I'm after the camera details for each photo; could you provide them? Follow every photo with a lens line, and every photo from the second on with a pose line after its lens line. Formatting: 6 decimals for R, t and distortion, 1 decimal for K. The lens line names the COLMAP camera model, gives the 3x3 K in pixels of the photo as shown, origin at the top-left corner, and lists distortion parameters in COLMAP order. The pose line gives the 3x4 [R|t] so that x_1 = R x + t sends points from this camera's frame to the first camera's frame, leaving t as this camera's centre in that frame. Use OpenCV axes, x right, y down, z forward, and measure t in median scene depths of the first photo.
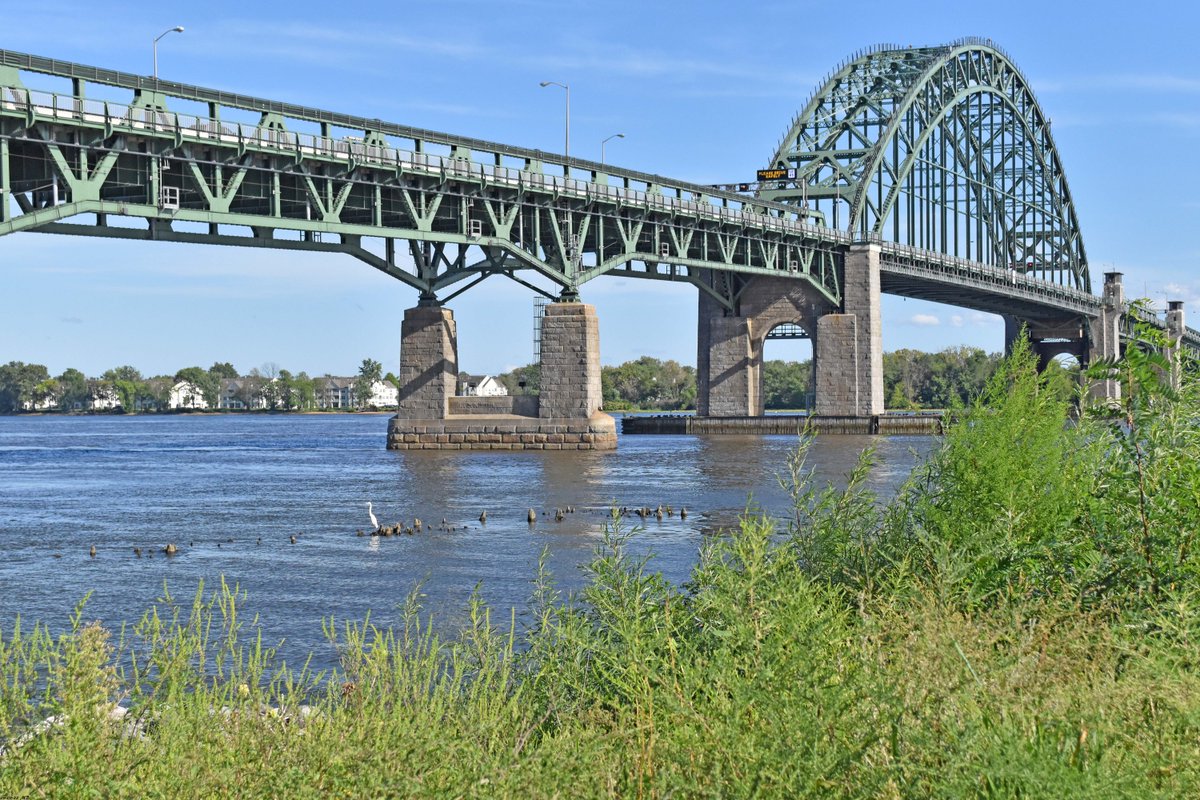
lens RADIAL K [[1876.5, 0, 600.0], [0, 1876.5, 400.0], [0, 0, 1]] dist [-0.019048, -0.019736]
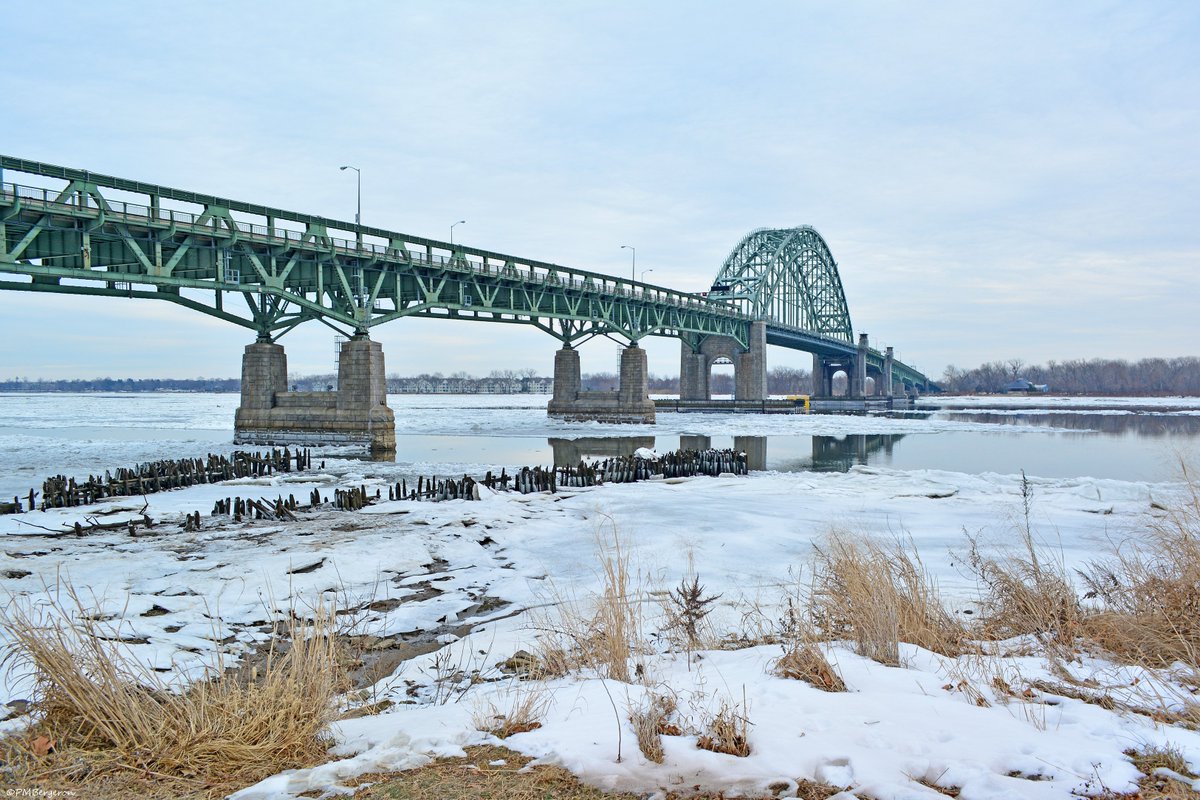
lens RADIAL K [[1876.5, 0, 600.0], [0, 1876.5, 400.0], [0, 0, 1]] dist [-0.019048, -0.019736]
pose [[0.978383, -0.004596, 0.206750, -0.473350], [0.008212, 0.999828, -0.016636, 0.042055], [-0.206638, 0.017974, 0.978252, -1.055662]]
